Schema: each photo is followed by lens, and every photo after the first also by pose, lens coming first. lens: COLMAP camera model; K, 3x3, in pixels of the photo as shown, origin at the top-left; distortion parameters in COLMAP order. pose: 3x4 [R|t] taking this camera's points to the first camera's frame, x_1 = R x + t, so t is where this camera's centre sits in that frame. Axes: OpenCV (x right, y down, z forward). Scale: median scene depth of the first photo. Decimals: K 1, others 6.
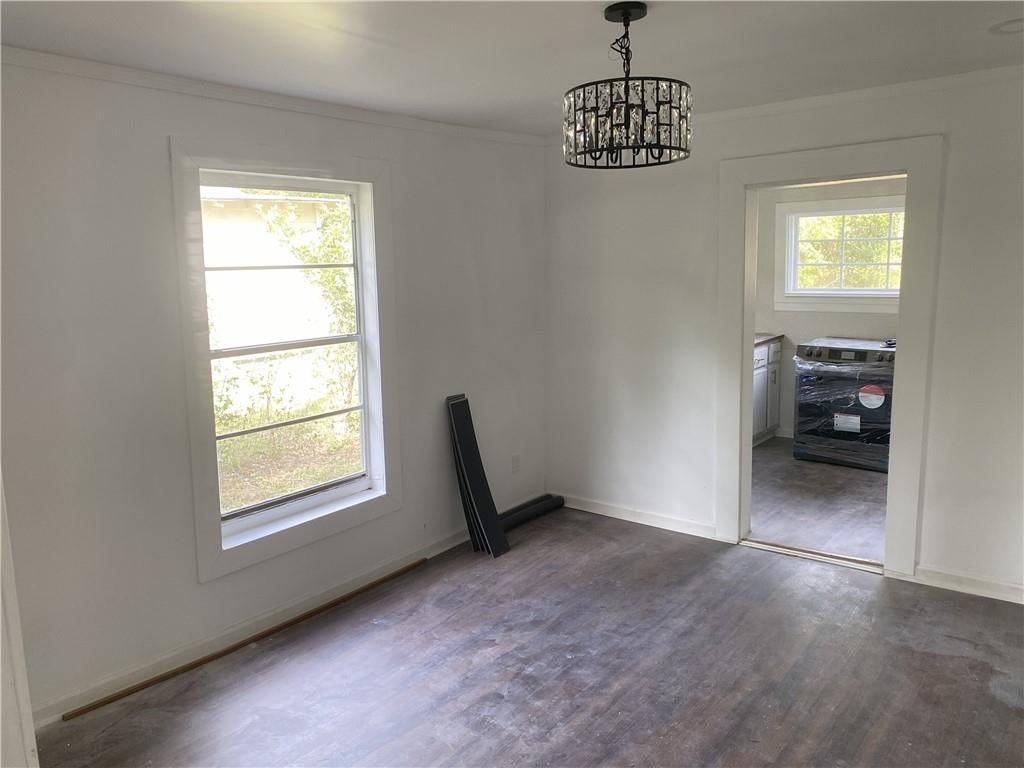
lens RADIAL K [[780.3, 0, 515.1], [0, 780.3, 376.1], [0, 0, 1]] dist [0.070330, -0.135604]
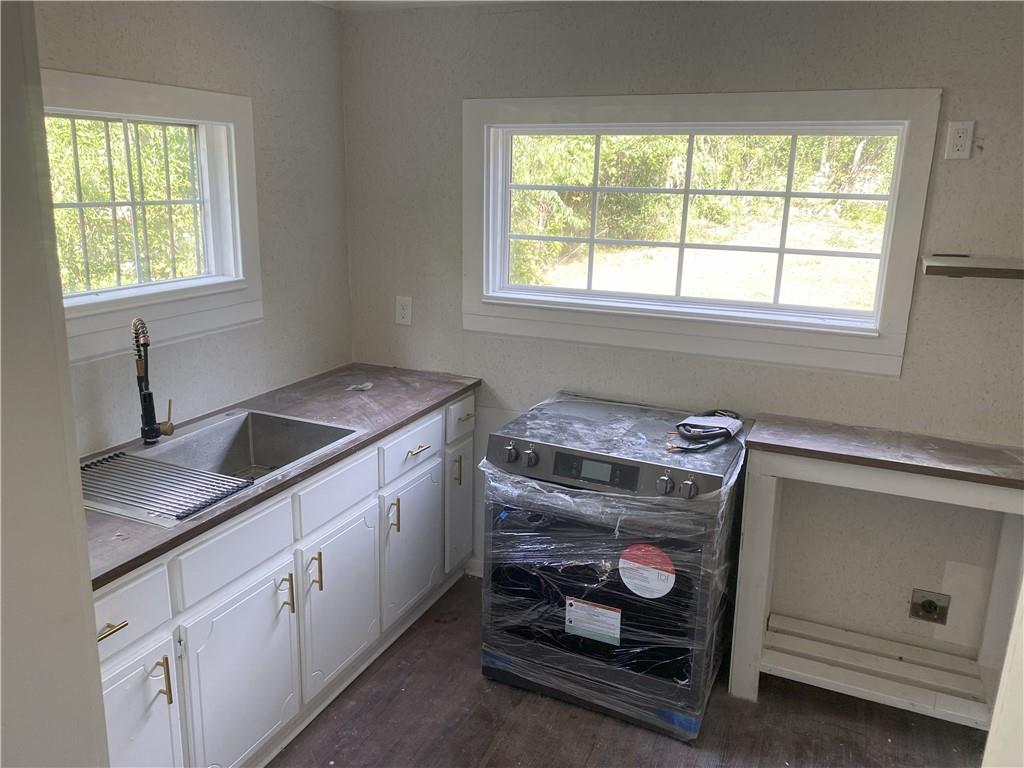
lens RADIAL K [[780.3, 0, 515.1], [0, 780.3, 376.1], [0, 0, 1]] dist [0.070330, -0.135604]
pose [[0.962201, -0.015231, 0.271915, 0.263475], [-0.007572, 0.996553, 0.082614, -0.108310], [-0.272236, -0.081550, 0.958768, 0.604271]]
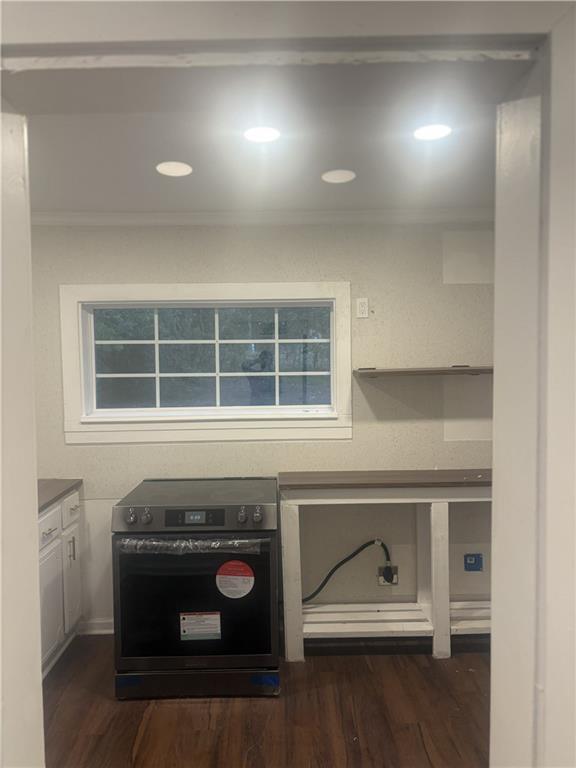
lens RADIAL K [[585.2, 0, 288.0], [0, 585.2, 384.0], [0, 0, 1]] dist [0.070330, -0.135604]
pose [[0.751108, -0.015335, 0.660002, 0.166992], [0.094151, 0.992000, -0.084098, -0.084394], [-0.653432, 0.125306, 0.746542, 0.576076]]
